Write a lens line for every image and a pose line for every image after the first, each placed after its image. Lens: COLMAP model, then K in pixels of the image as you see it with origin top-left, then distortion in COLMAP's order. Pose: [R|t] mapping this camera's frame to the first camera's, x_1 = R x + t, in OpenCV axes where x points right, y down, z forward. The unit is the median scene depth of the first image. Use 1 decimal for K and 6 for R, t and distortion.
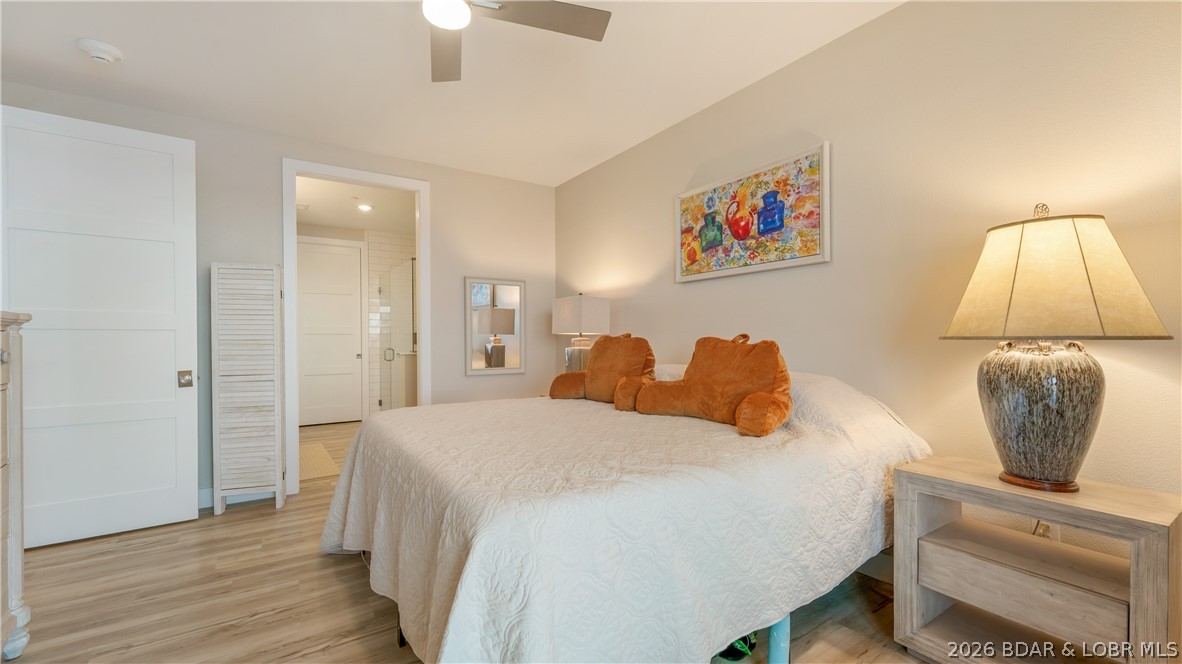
lens RADIAL K [[478.6, 0, 590.4], [0, 478.6, 340.0], [0, 0, 1]] dist [0.003733, -0.002554]
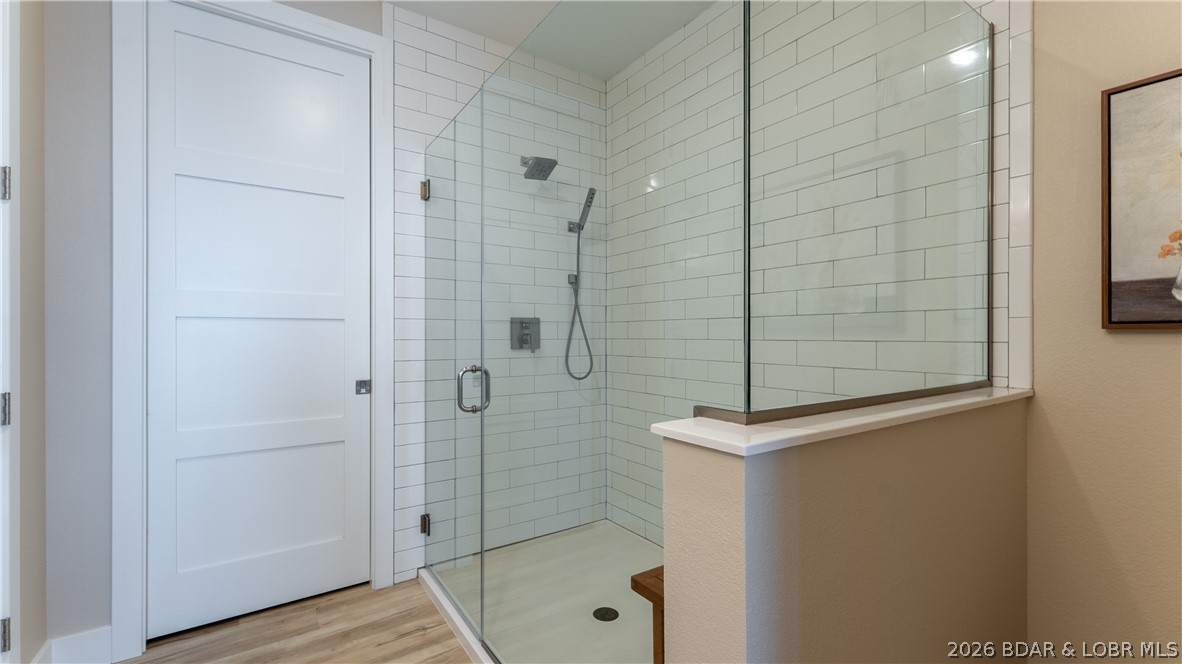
lens RADIAL K [[478.6, 0, 590.8], [0, 478.6, 332.1], [0, 0, 1]] dist [0.003733, -0.002554]
pose [[0.999968, 0.001456, 0.007908, -0.329133], [-0.001368, 0.999936, -0.011195, -0.000536], [-0.007924, 0.011184, 0.999906, 0.668438]]
